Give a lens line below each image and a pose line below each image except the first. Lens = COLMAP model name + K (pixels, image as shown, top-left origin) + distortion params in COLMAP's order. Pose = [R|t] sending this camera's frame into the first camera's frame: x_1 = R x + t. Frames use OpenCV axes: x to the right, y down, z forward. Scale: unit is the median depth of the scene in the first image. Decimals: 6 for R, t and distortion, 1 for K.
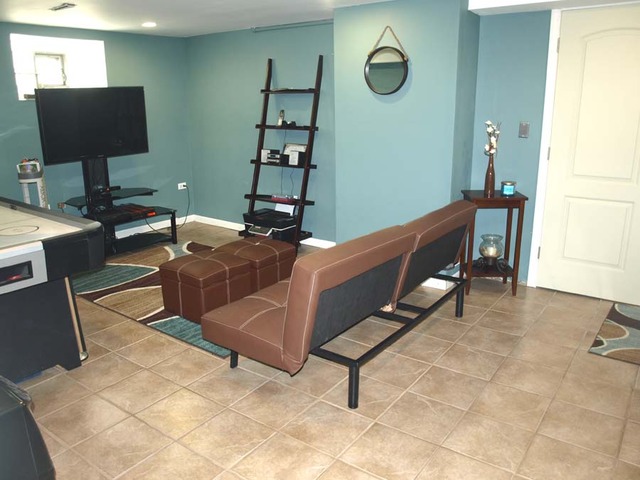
lens RADIAL K [[516.7, 0, 315.2], [0, 516.7, 236.4], [0, 0, 1]] dist [-0.086737, 0.039216]
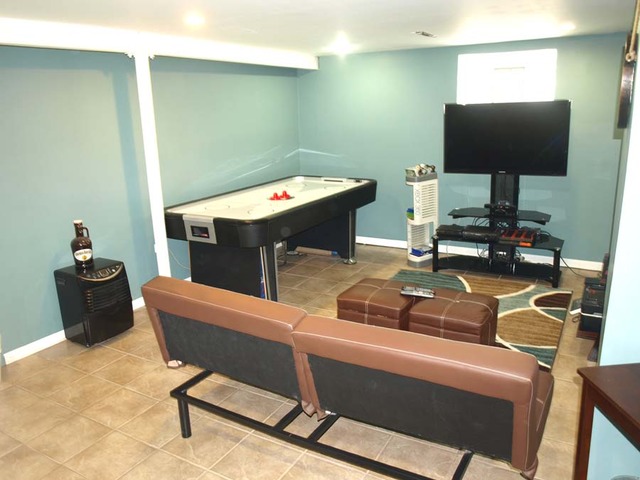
lens RADIAL K [[516.7, 0, 316.0], [0, 516.7, 241.5], [0, 0, 1]] dist [-0.086737, 0.039216]
pose [[0.093676, 0.255139, -0.962356, 0.519060], [-0.221358, 0.947750, 0.229720, -0.177437], [0.970683, 0.191506, 0.145259, 0.534419]]
